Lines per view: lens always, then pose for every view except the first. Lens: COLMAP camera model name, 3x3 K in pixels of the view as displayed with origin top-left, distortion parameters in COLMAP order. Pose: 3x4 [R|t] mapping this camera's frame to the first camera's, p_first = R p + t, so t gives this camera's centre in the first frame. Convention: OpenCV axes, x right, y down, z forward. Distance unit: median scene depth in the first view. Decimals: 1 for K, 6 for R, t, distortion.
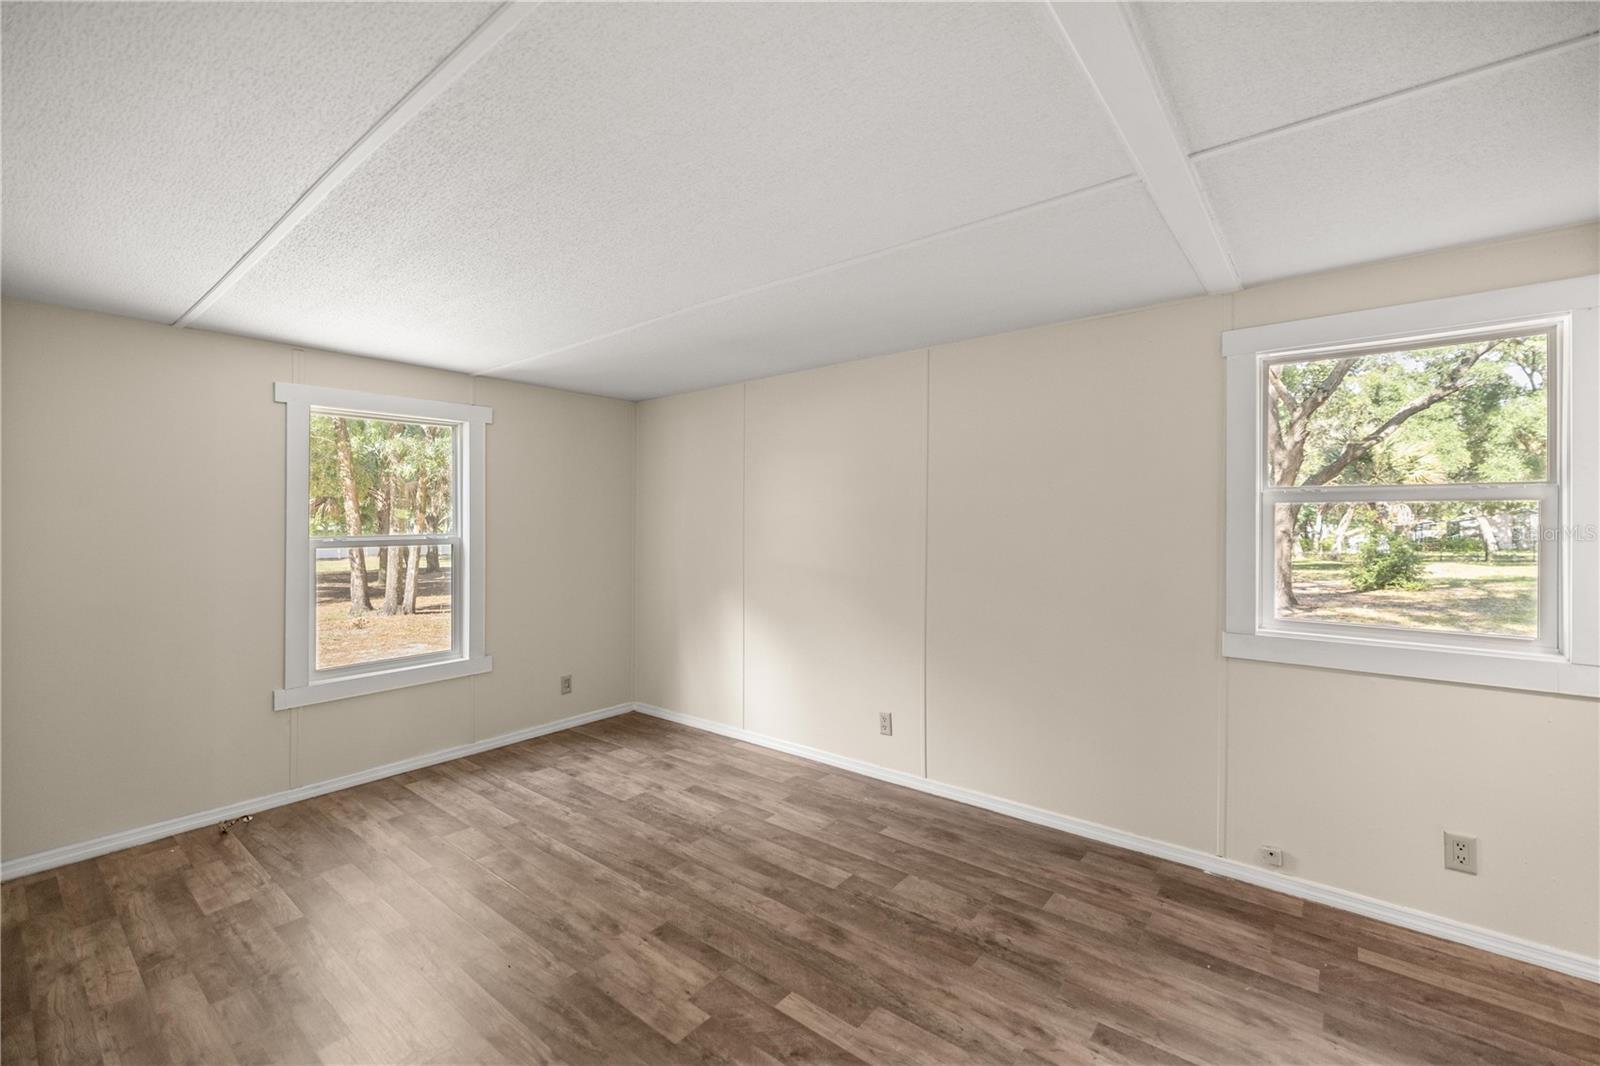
lens RADIAL K [[680.2, 0, 799.9], [0, 680.2, 520.1], [0, 0, 1]] dist [0.002074, 0.000188]
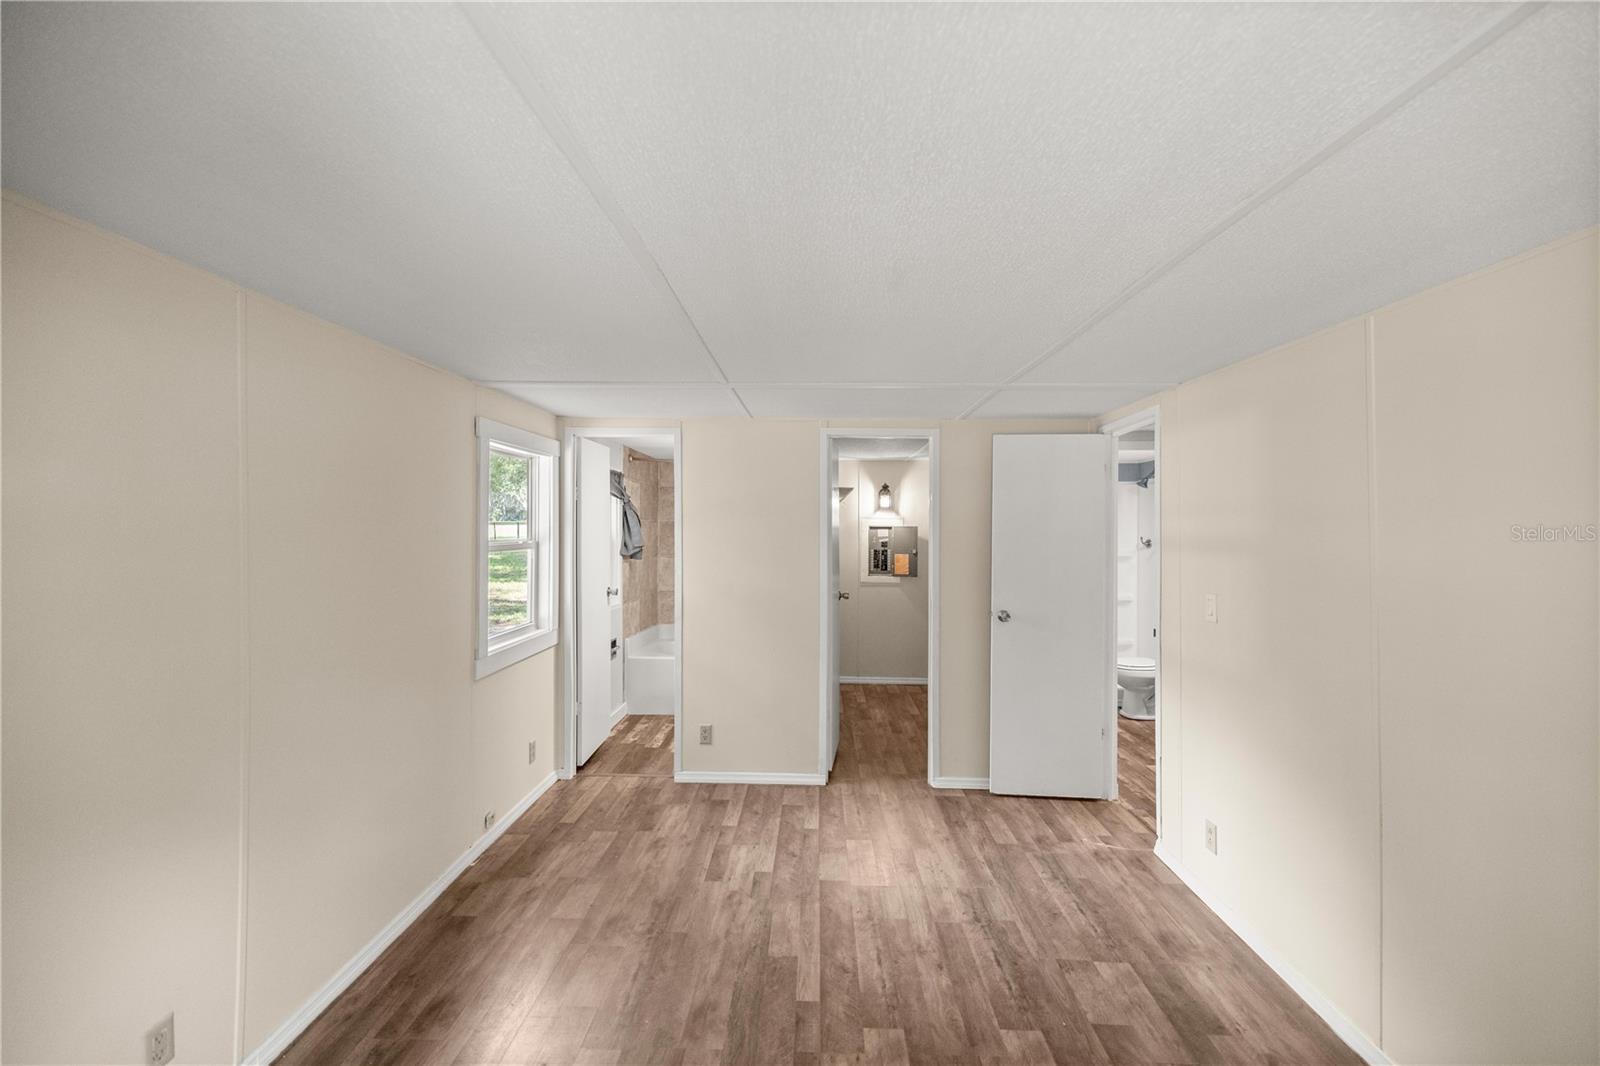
lens RADIAL K [[690.1, 0, 788.6], [0, 690.1, 549.4], [0, 0, 1]] dist [0.001377, 0.000136]
pose [[-0.603303, -0.034208, 0.796778, -0.872273], [-0.003395, 0.999181, 0.040327, -0.109529], [-0.797505, 0.021624, -0.602925, 1.634393]]
